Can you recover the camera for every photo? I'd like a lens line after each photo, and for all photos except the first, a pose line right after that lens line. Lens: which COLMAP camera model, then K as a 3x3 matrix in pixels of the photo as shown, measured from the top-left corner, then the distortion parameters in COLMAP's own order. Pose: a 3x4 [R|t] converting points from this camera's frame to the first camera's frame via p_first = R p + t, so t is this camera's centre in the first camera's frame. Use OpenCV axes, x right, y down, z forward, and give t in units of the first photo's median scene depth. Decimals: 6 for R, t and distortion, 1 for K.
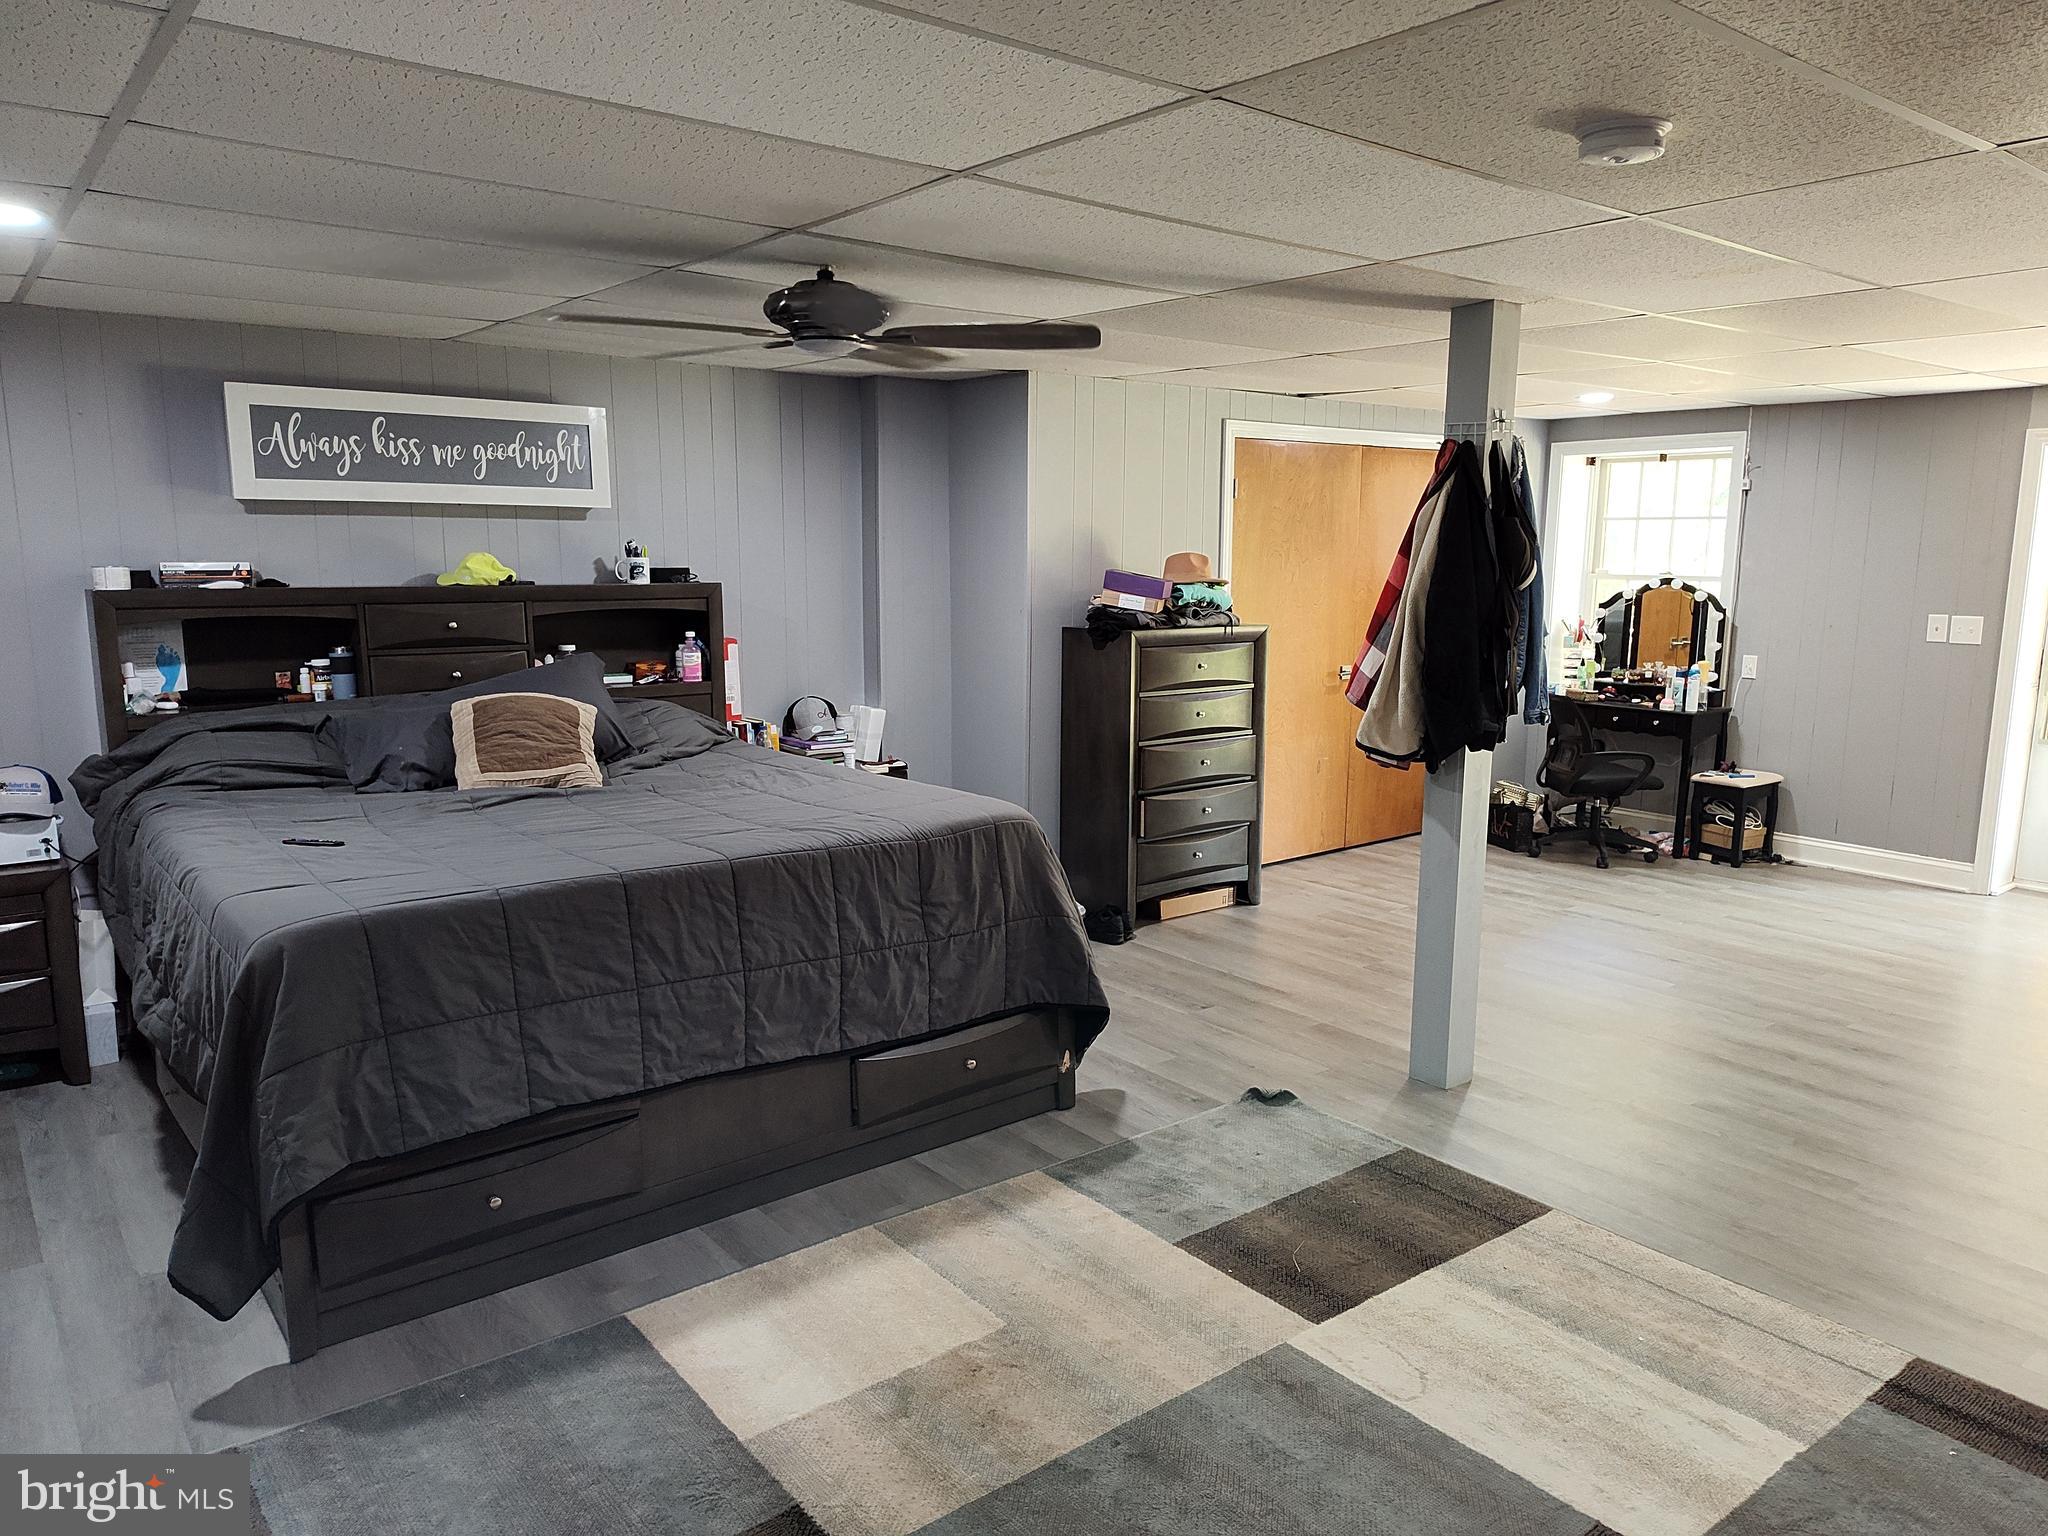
lens RADIAL K [[1402.3, 0, 1024.0], [0, 1402.3, 768.0], [0, 0, 1]] dist [0.039496, -0.027494]
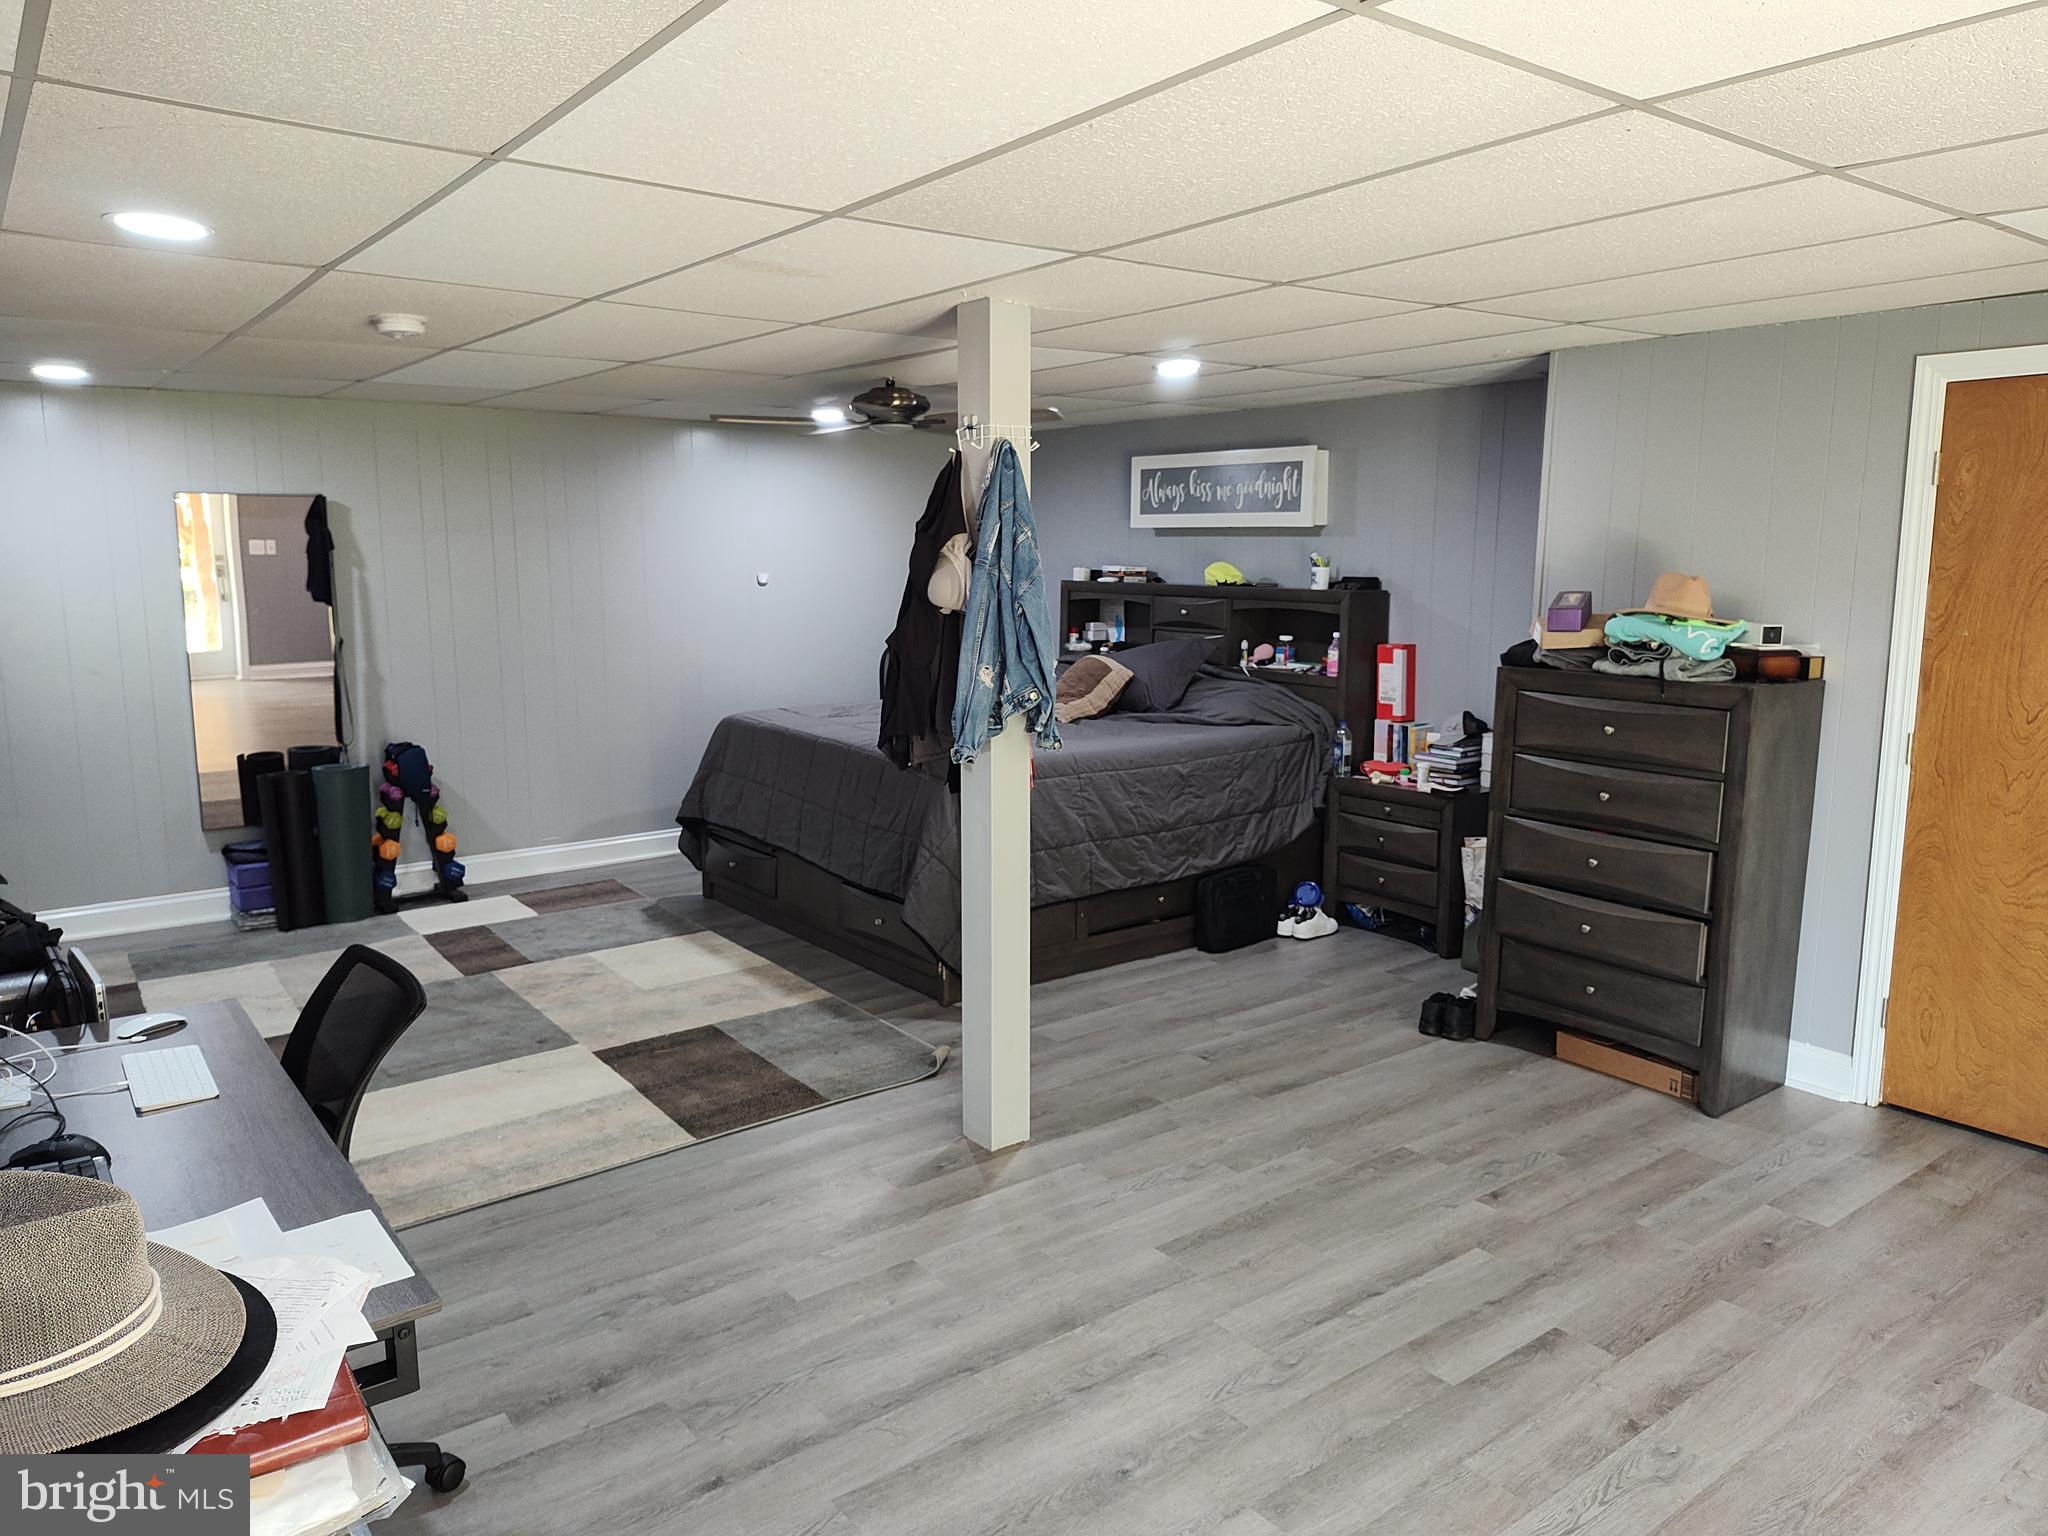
lens RADIAL K [[1433.0, 0, 1034.8], [0, 1433.0, 758.5], [0, 0, 1]] dist [0.022480, -0.002272]
pose [[-0.020875, 0.146675, -0.988964, 0.943300], [-0.159893, 0.975958, 0.148121, -0.131754], [0.986914, 0.161221, 0.003079, 0.776768]]
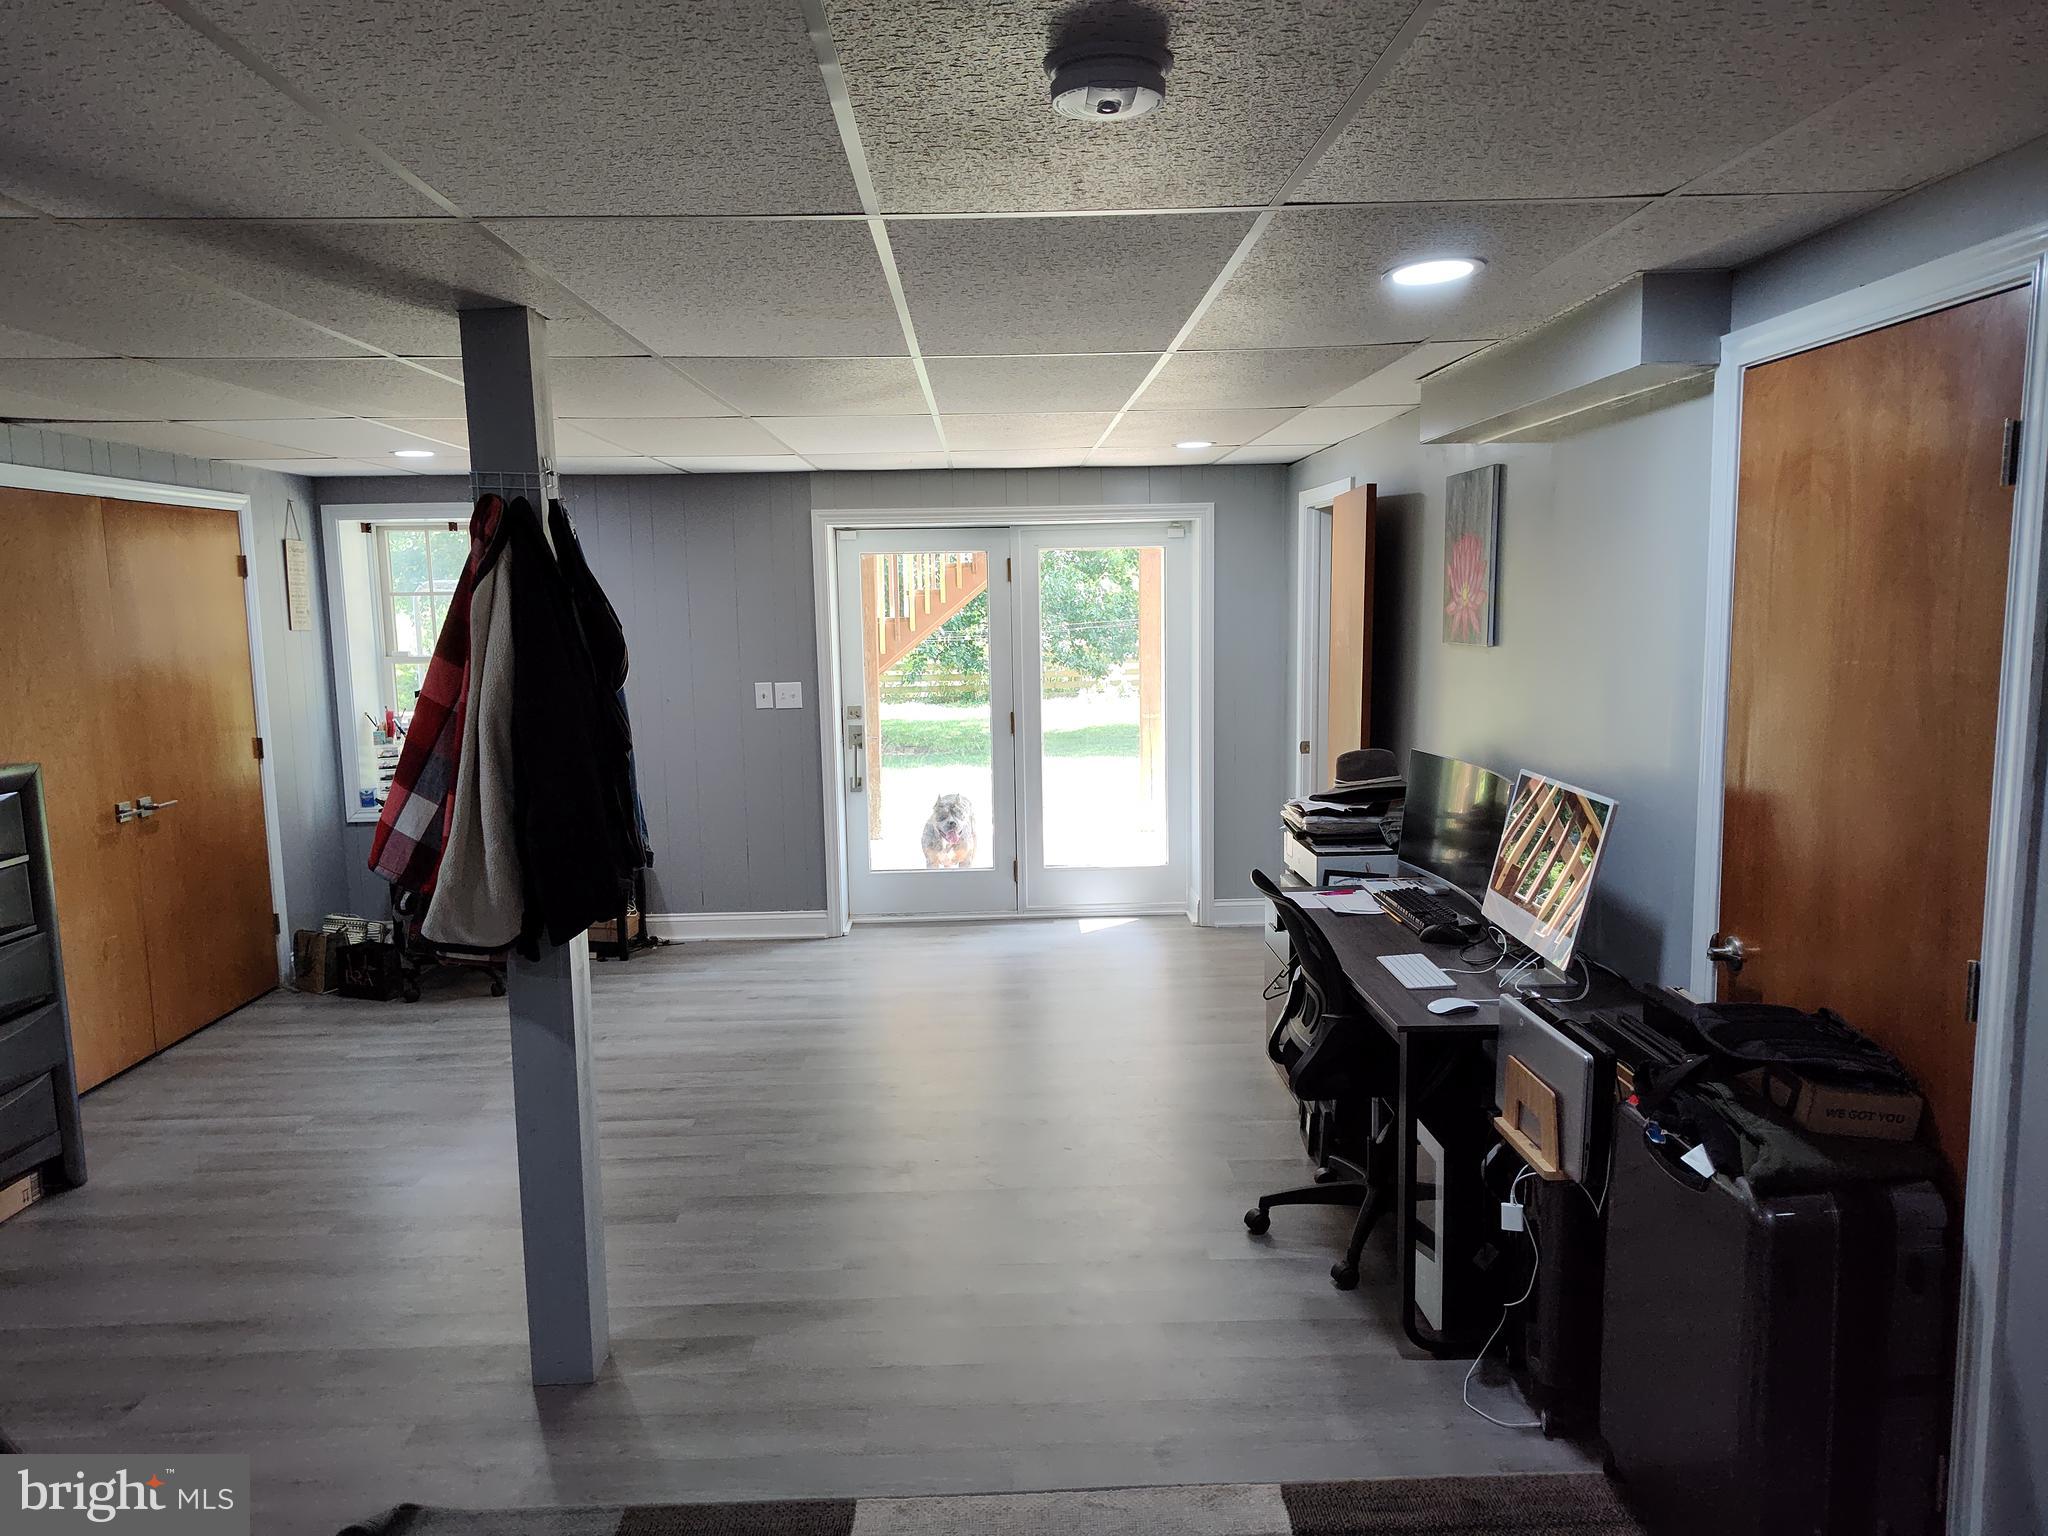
lens RADIAL K [[1402.3, 0, 1024.0], [0, 1402.3, 768.0], [0, 0, 1]] dist [0.039496, -0.027494]
pose [[0.602201, -0.114245, 0.790128, -0.082950], [0.151229, 0.988113, 0.027611, -0.055253], [-0.783890, 0.102863, 0.612320, 0.267793]]
